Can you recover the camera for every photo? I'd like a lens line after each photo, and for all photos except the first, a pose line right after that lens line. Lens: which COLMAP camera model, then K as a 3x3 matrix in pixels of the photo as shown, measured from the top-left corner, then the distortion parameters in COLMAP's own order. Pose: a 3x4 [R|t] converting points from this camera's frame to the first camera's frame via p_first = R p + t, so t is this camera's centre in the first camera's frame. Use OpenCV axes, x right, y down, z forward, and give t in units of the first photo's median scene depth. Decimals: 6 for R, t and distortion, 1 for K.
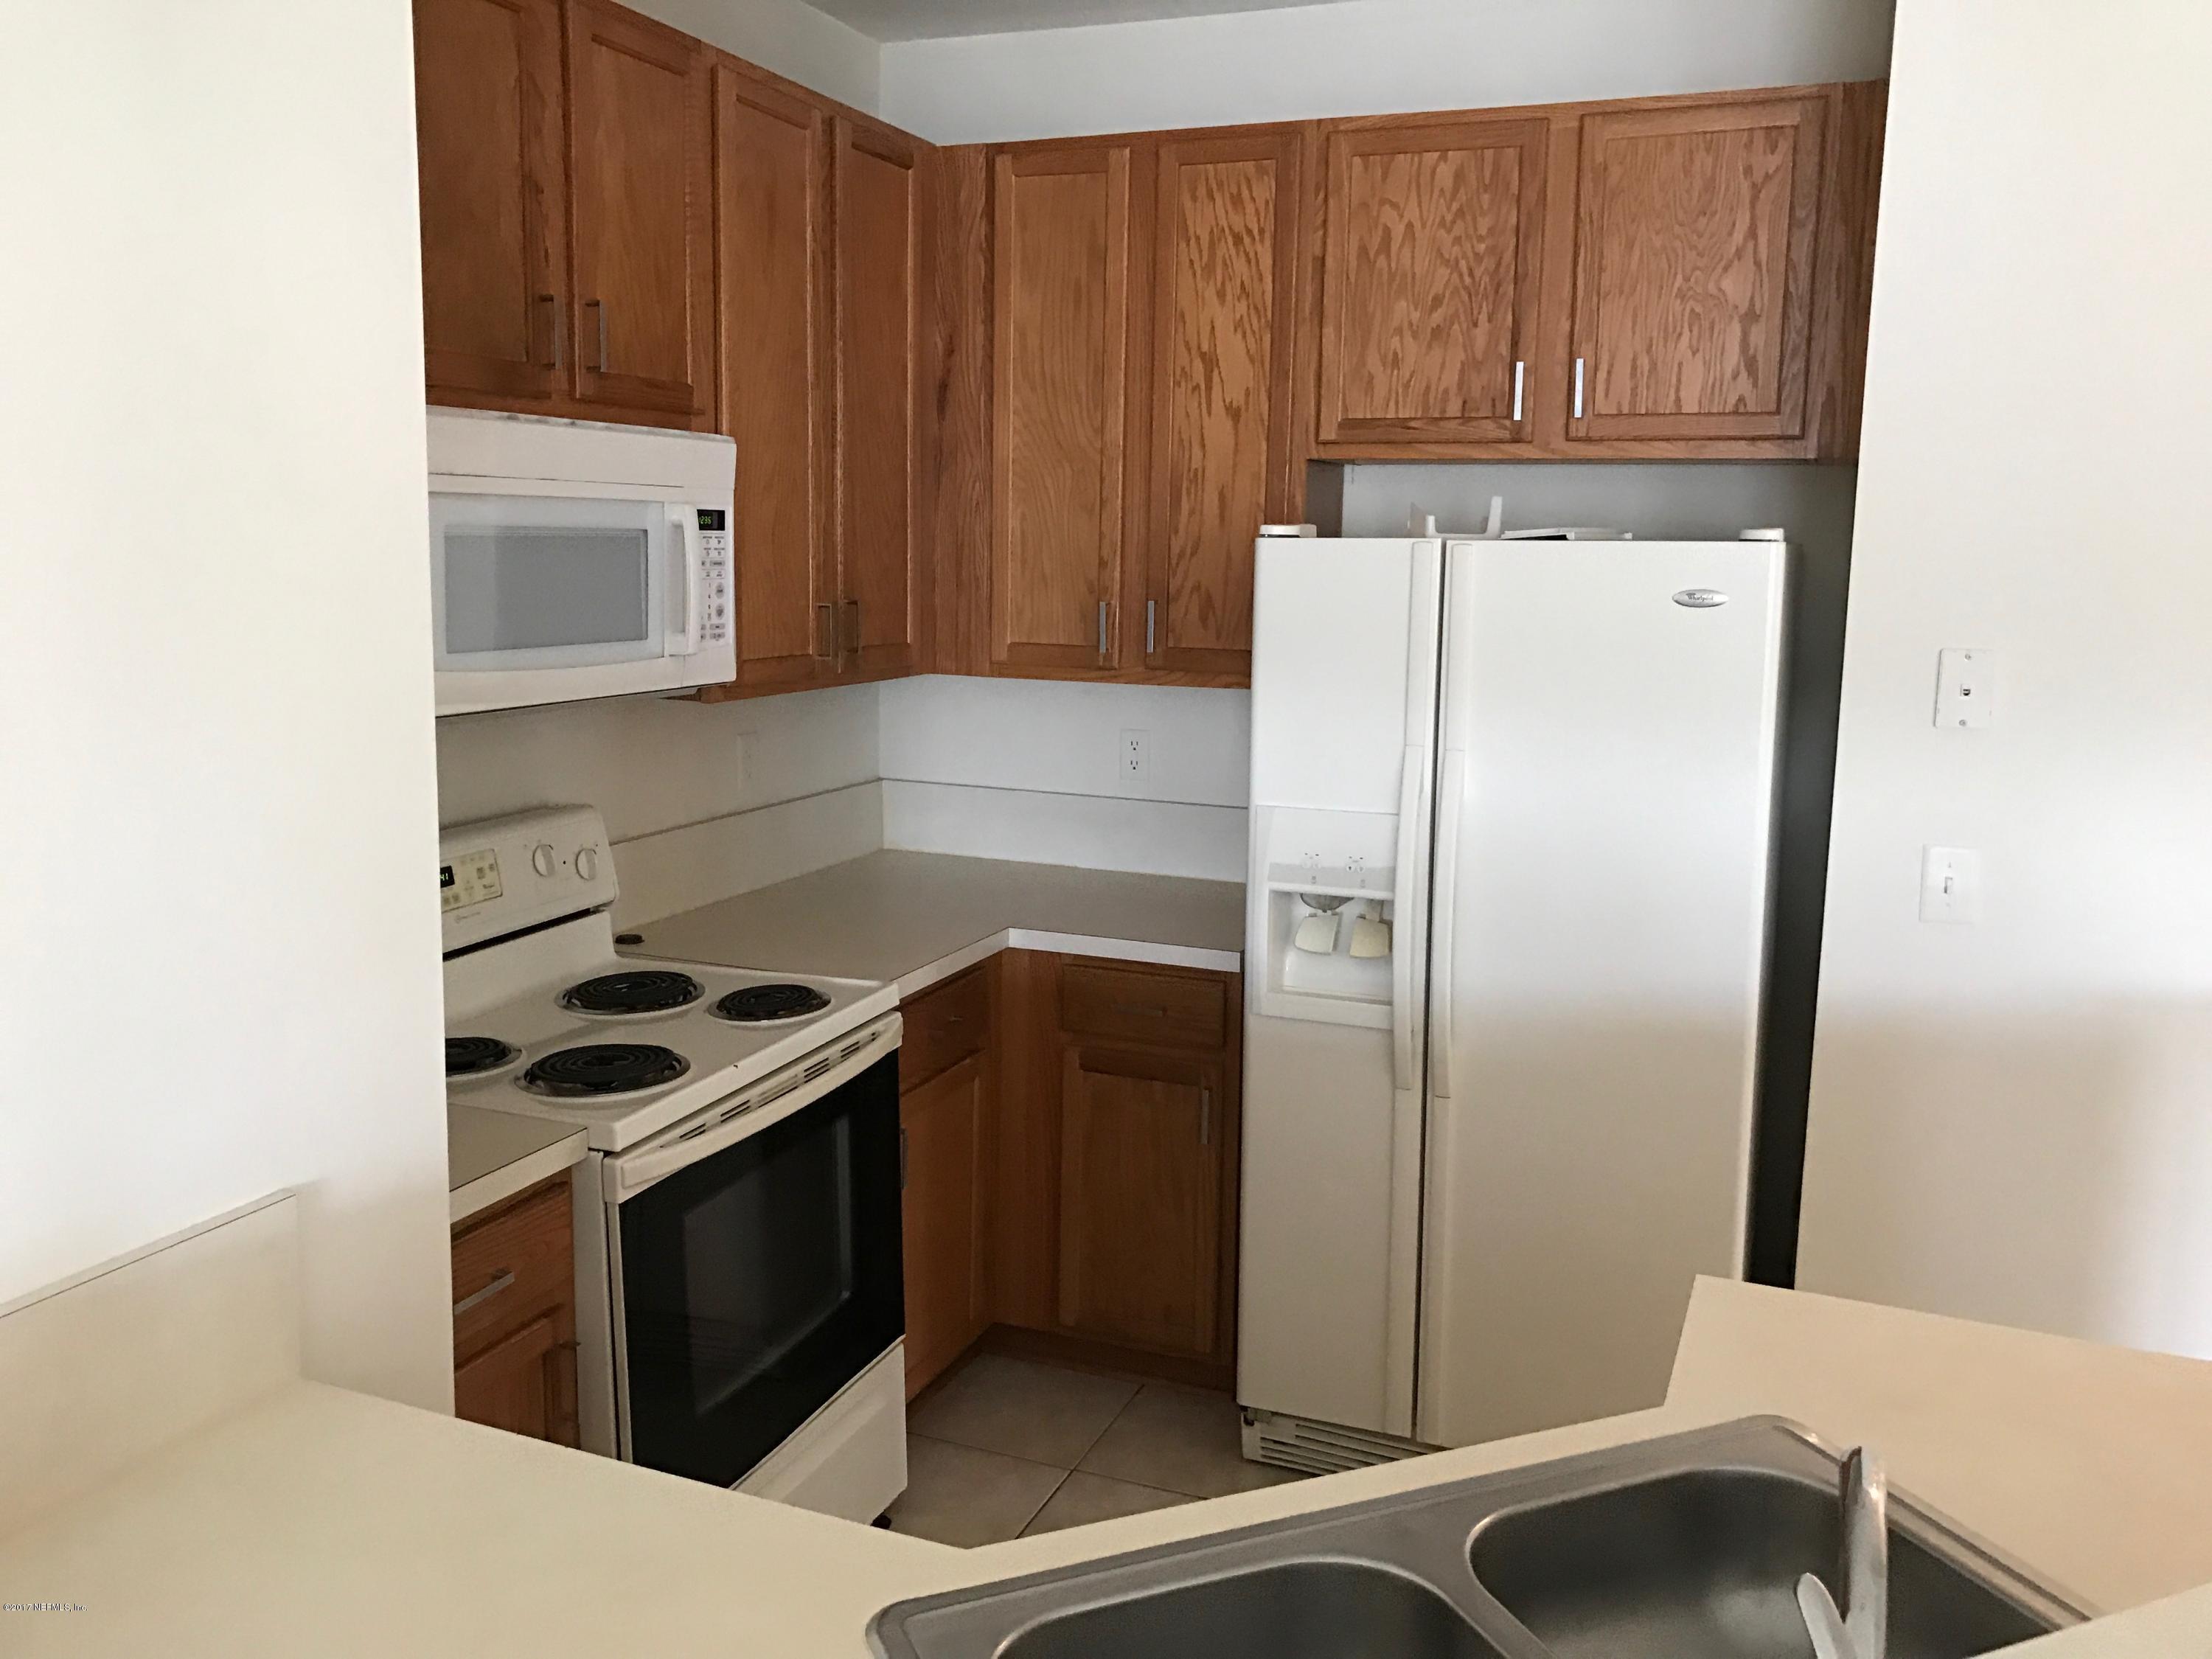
lens RADIAL K [[1809.0, 0, 1106.0], [0, 1809.0, 829.5], [0, 0, 1]] dist [0.058504, -0.100191]
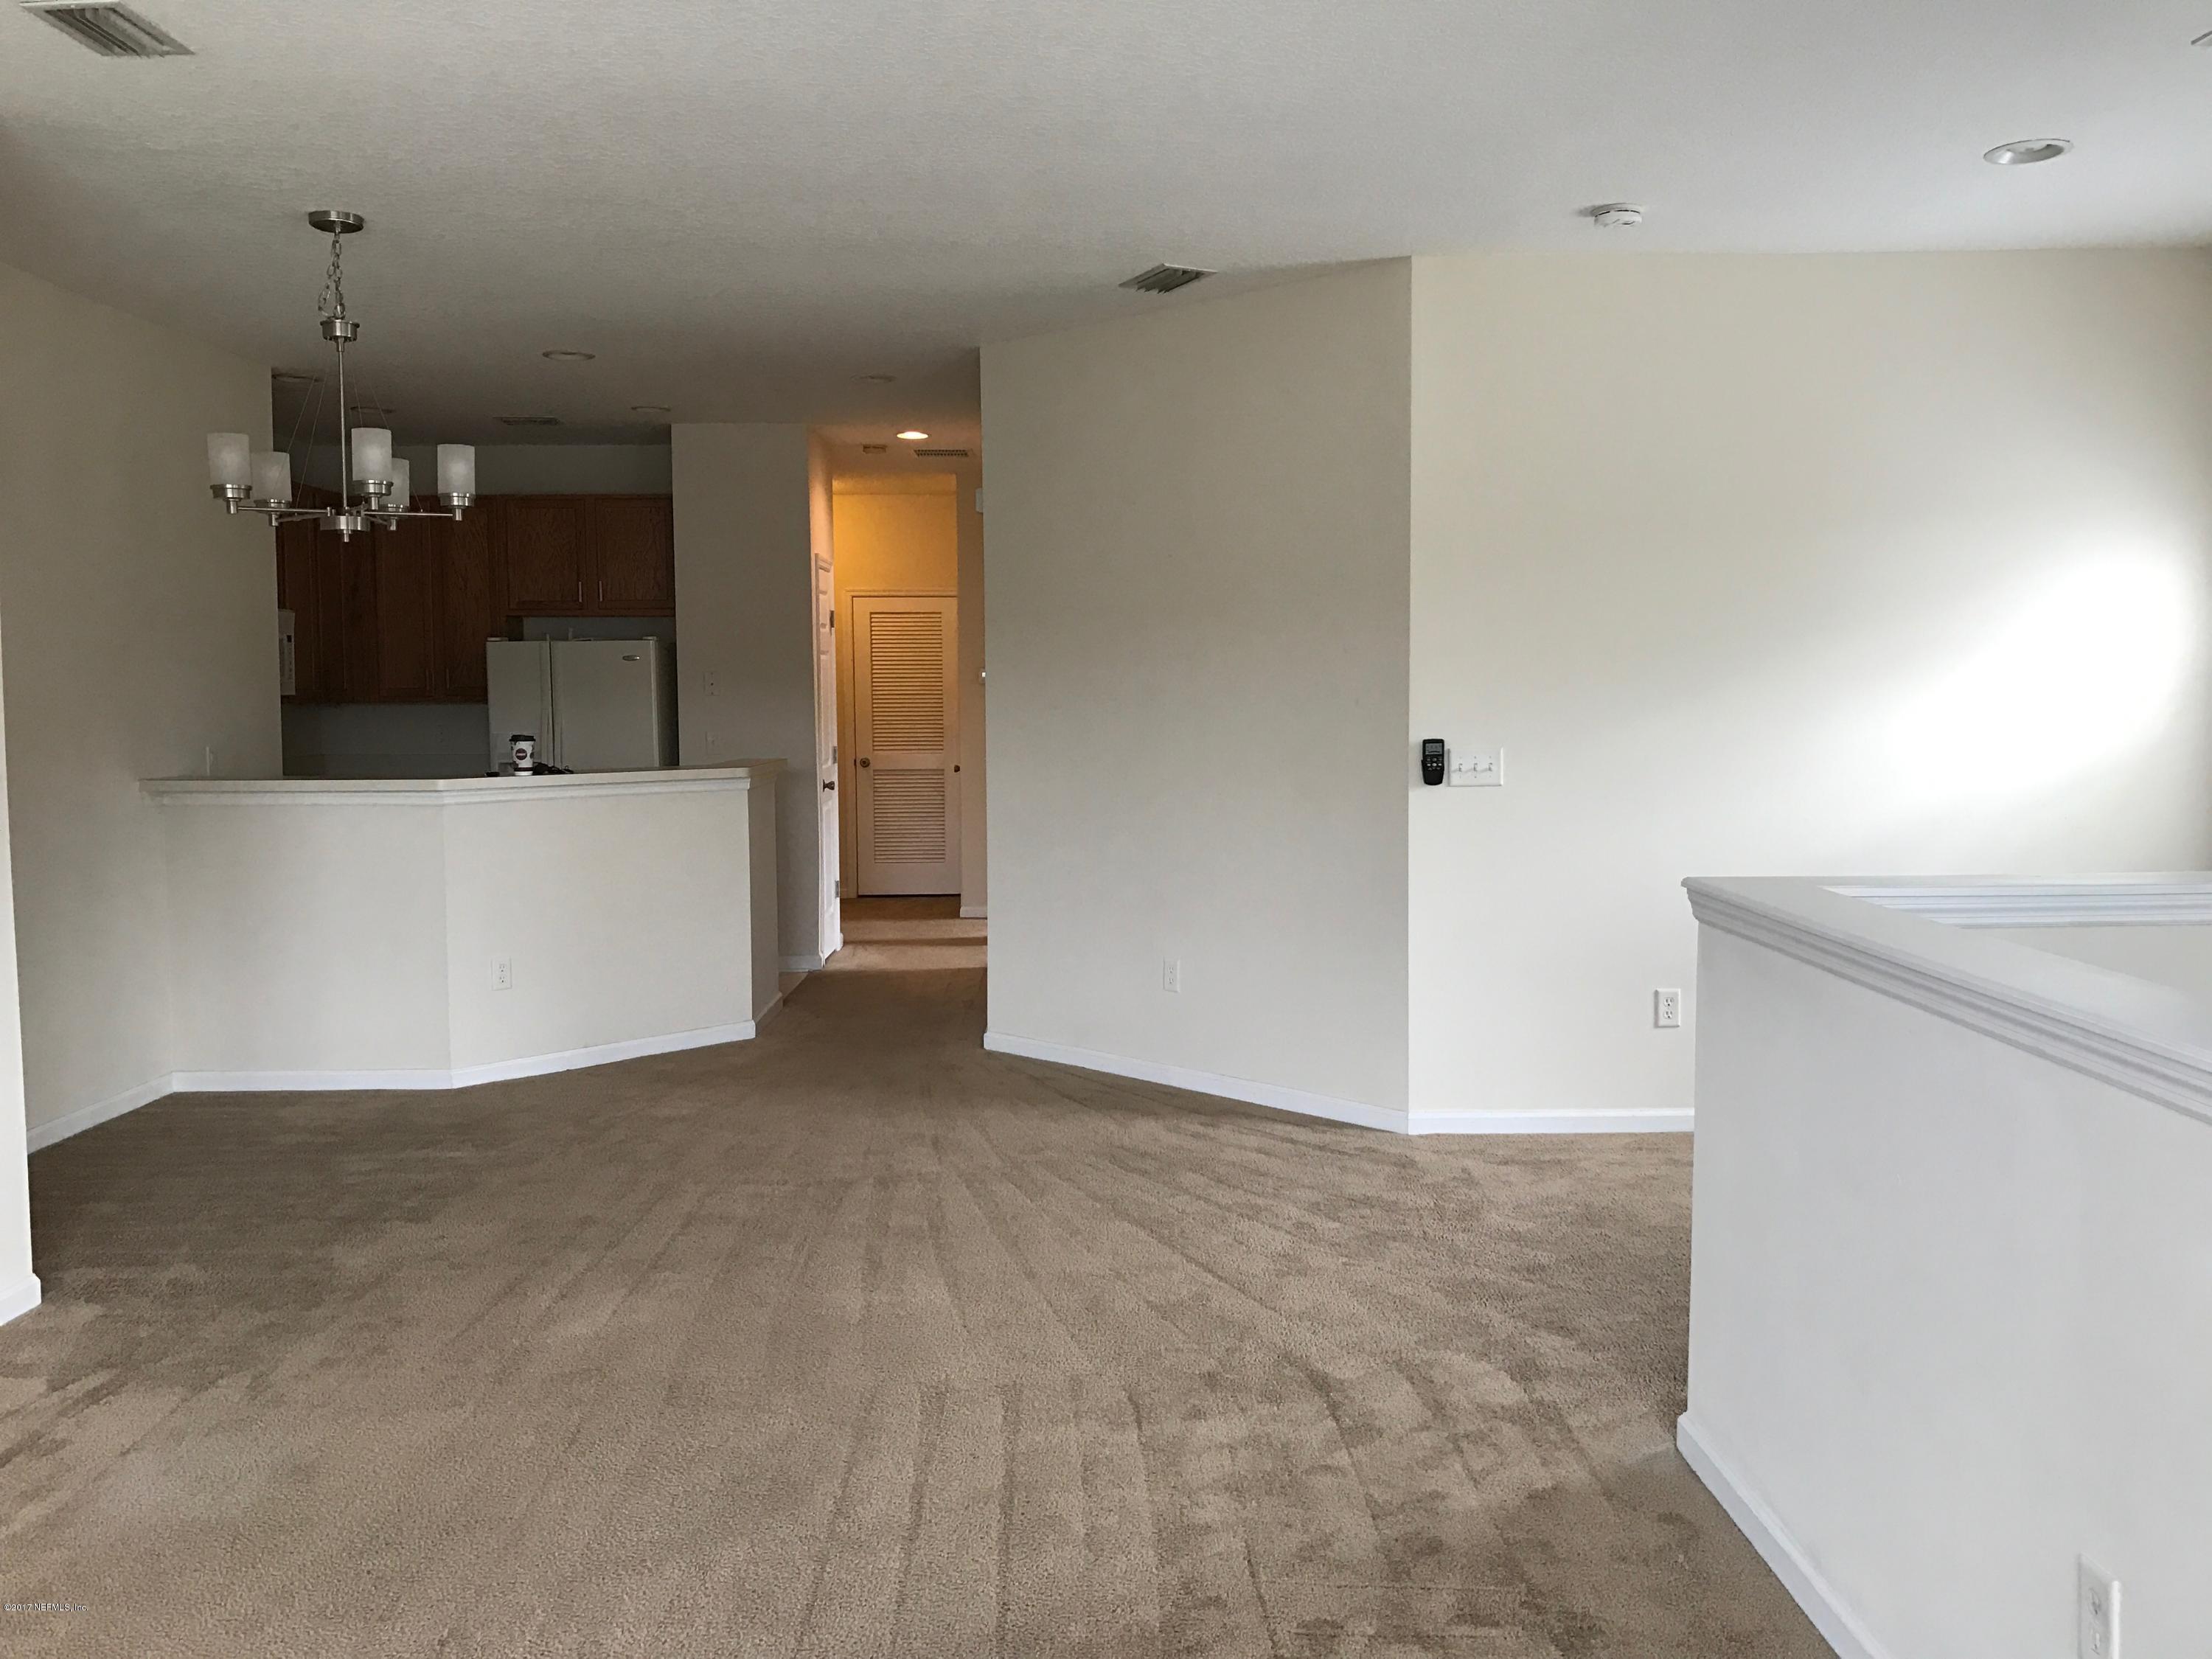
lens RADIAL K [[1809.0, 0, 1106.0], [0, 1809.0, 829.5], [0, 0, 1]] dist [0.058504, -0.100191]
pose [[0.921065, -0.059245, 0.384875, -0.146560], [0.089512, 0.994104, -0.061191, 0.410326], [-0.378981, 0.090812, 0.920938, -2.065572]]
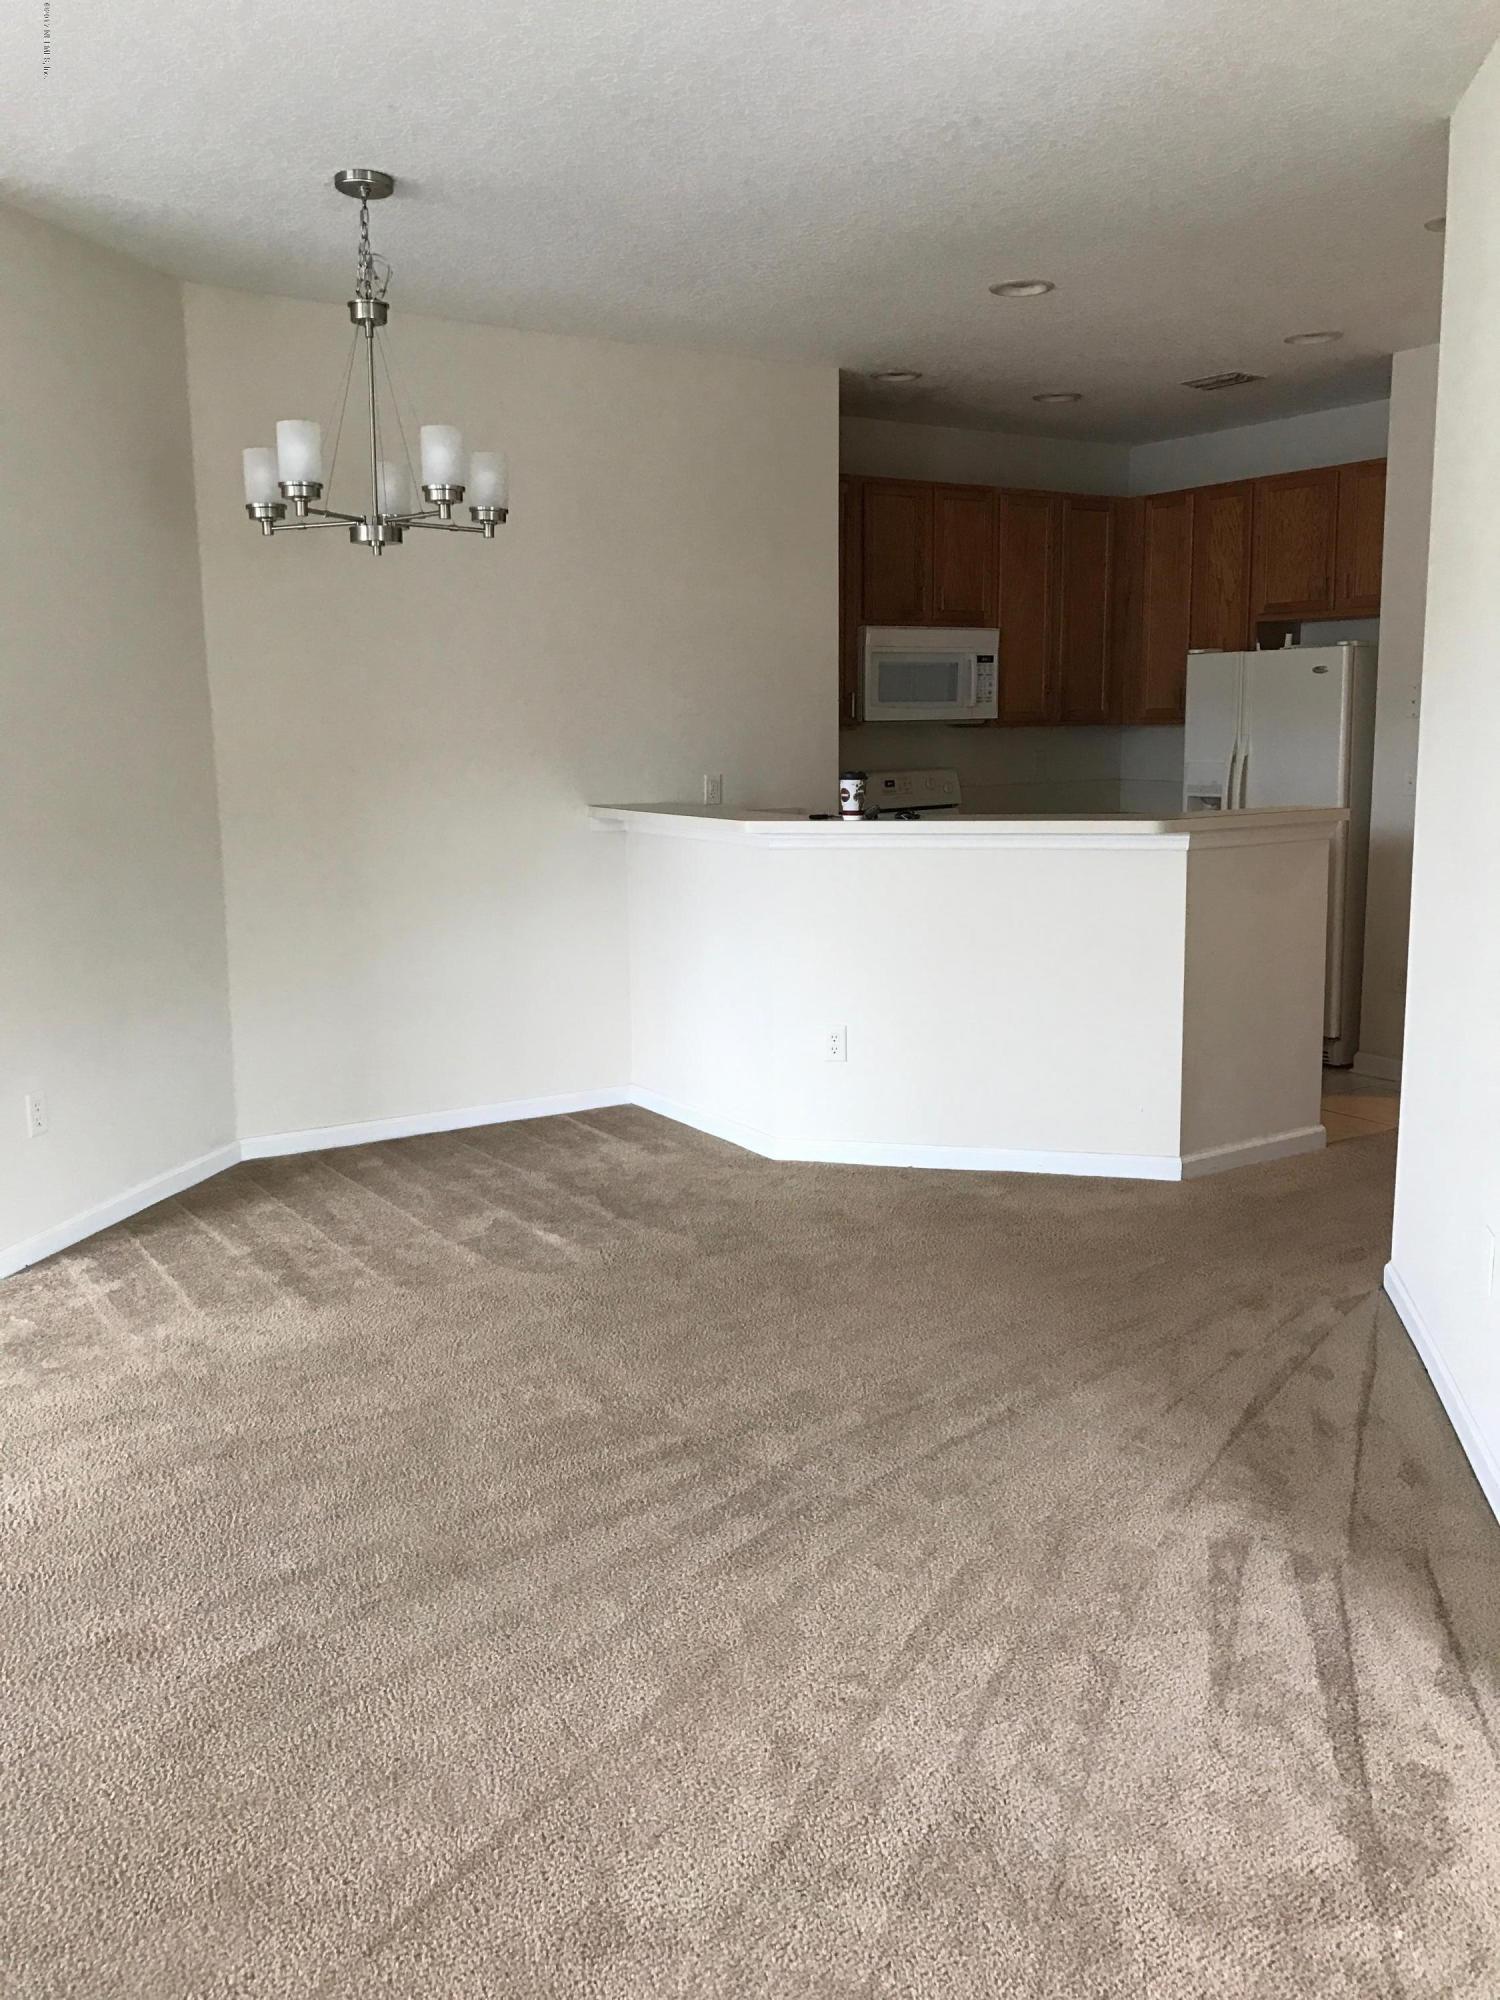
lens RADIAL K [[1635.6, 0, 759.7], [0, 1635.6, 999.2], [0, 0, 1]] dist [0.058504, -0.100191]
pose [[0.825629, 0.068544, -0.560034, 0.915127], [-0.062966, 0.997586, 0.029268, 0.291095], [0.560688, 0.011099, 0.827953, -1.245080]]
